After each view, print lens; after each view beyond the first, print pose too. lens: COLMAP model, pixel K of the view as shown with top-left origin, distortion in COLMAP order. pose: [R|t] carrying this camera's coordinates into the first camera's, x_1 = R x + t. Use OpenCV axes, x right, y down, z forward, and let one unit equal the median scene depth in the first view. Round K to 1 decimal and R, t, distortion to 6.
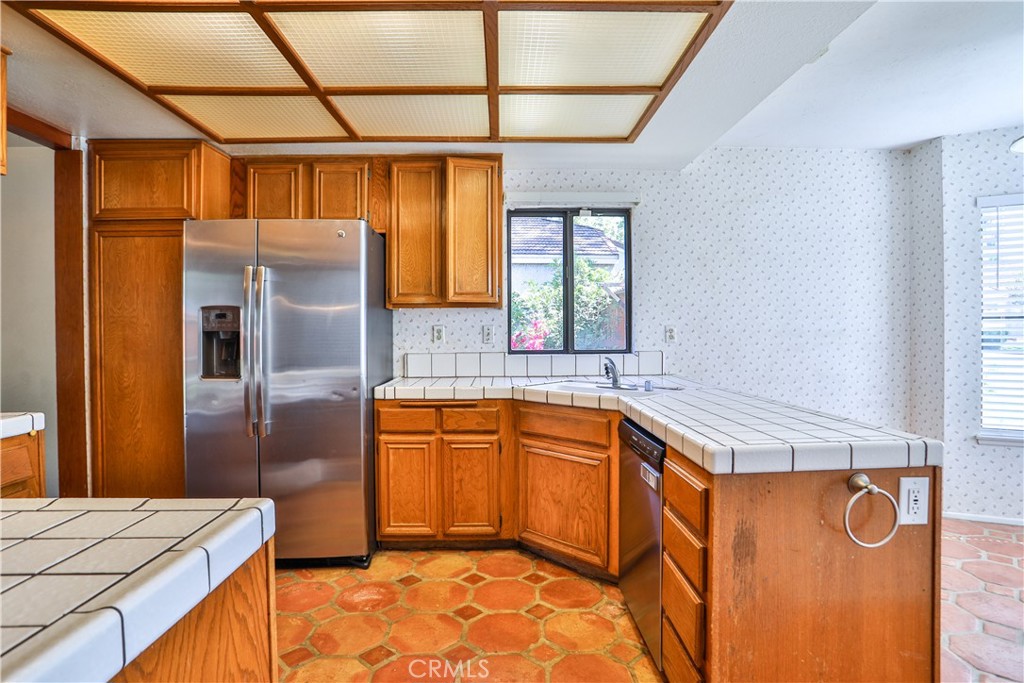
lens RADIAL K [[532.0, 0, 519.3], [0, 532.0, 333.5], [0, 0, 1]] dist [-0.071654, 0.031936]
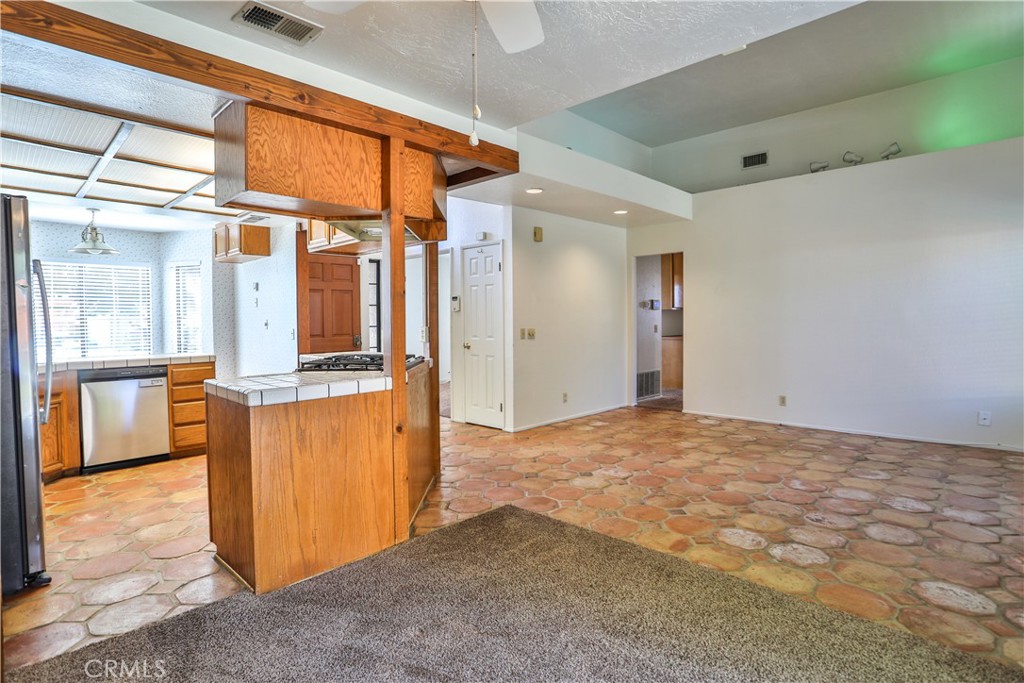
lens RADIAL K [[525.9, 0, 518.8], [0, 525.9, 331.7], [0, 0, 1]] dist [-0.068176, 0.030882]
pose [[-0.697606, -0.005463, 0.716461, -1.757329], [0.016338, 0.999590, 0.023530, 0.005169], [-0.716295, 0.028120, -0.697230, 0.953253]]
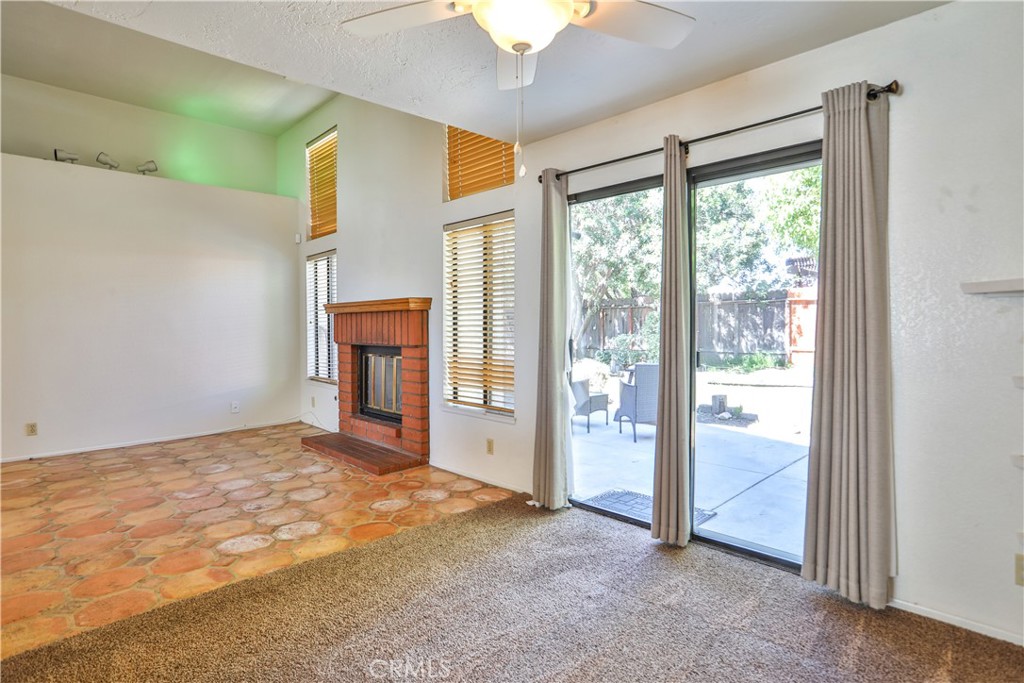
lens RADIAL K [[525.9, 0, 518.8], [0, 525.9, 331.7], [0, 0, 1]] dist [-0.068176, 0.030882]
pose [[-0.732896, 0.021660, -0.679996, -1.045111], [0.007696, 0.999693, 0.023548, 0.001443], [0.680297, 0.012025, -0.732838, 1.056180]]
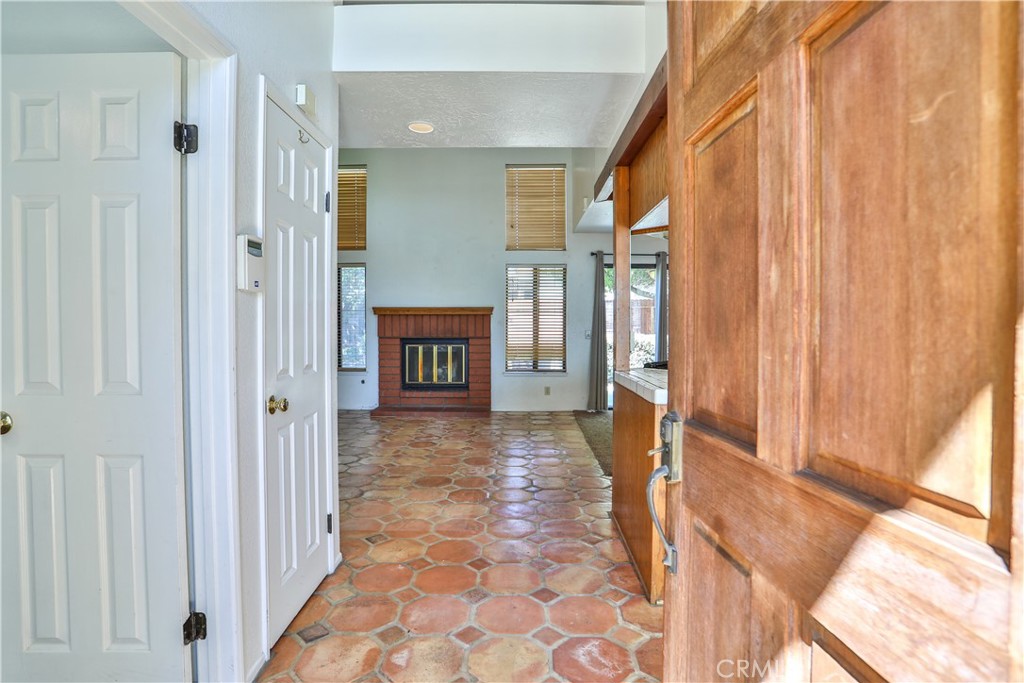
lens RADIAL K [[522.9, 0, 518.1], [0, 522.9, 333.3], [0, 0, 1]] dist [-0.072191, 0.029409]
pose [[-0.039960, 0.022612, -0.998945, 0.649184], [-0.008102, 0.999704, 0.022953, 0.001477], [0.999168, 0.009010, -0.039765, -0.086885]]
